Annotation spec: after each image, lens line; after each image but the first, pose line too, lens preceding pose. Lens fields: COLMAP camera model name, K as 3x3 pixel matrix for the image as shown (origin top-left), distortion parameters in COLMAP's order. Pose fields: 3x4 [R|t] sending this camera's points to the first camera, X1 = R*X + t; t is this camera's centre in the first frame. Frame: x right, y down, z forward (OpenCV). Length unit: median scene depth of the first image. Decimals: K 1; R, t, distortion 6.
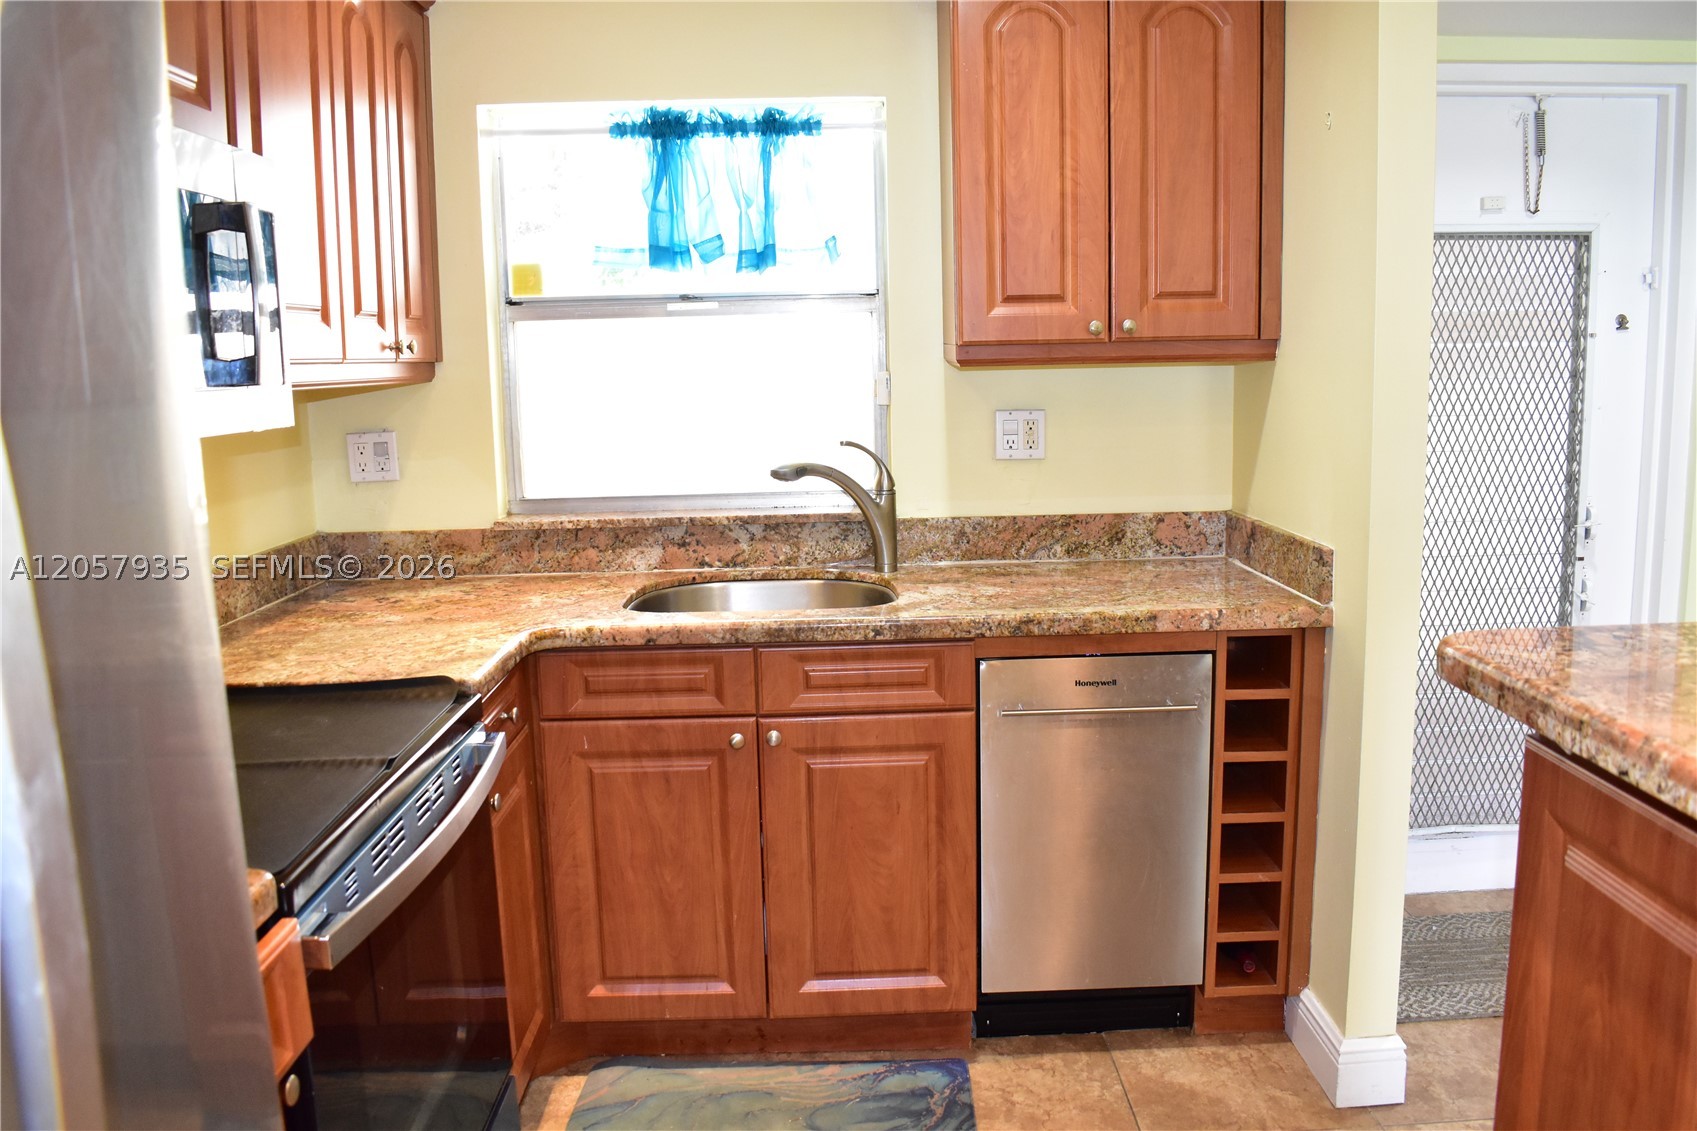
lens RADIAL K [[1321.3, 0, 852.1], [0, 1321.3, 538.9], [0, 0, 1]] dist [-0.097720, 0.015839]
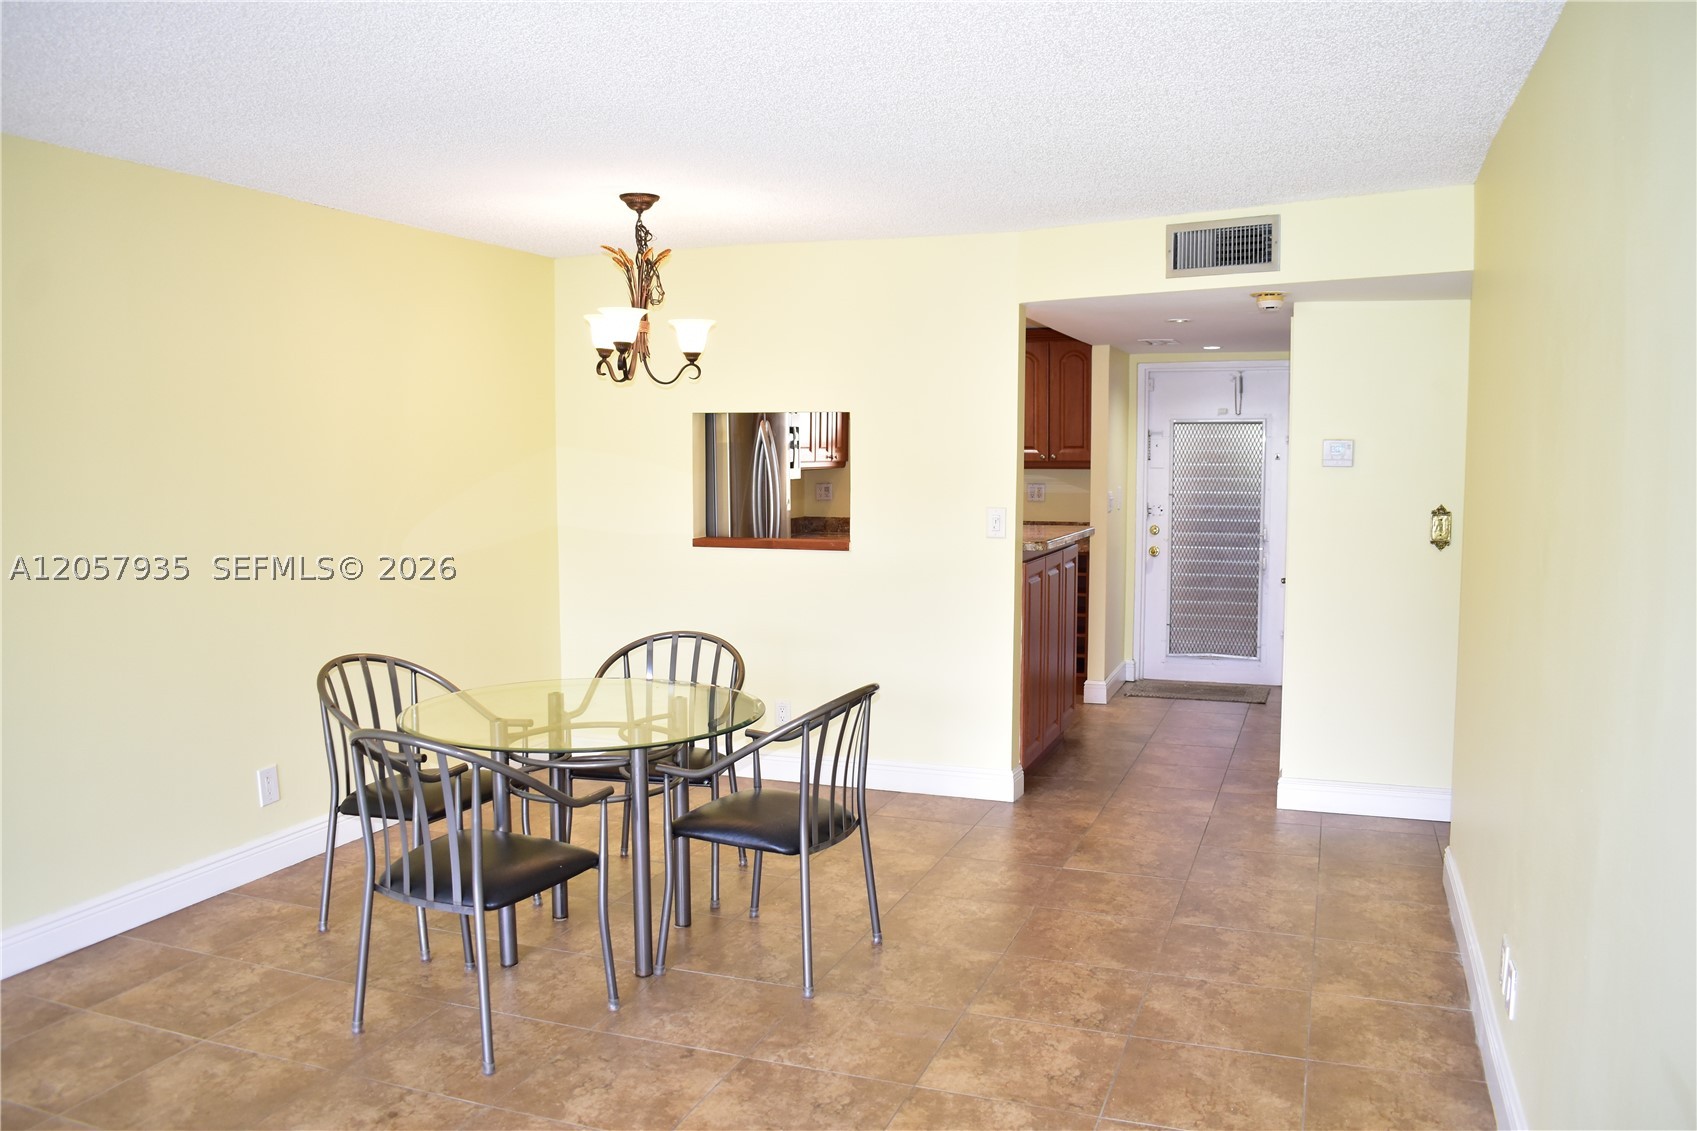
lens RADIAL K [[1321.3, 0, 852.1], [0, 1321.3, 538.9], [0, 0, 1]] dist [-0.097720, 0.015839]
pose [[0.935955, 0.046156, -0.349081, 0.834187], [-0.071871, 0.995543, -0.061069, 0.247343], [0.344706, 0.082246, 0.935101, -1.991654]]
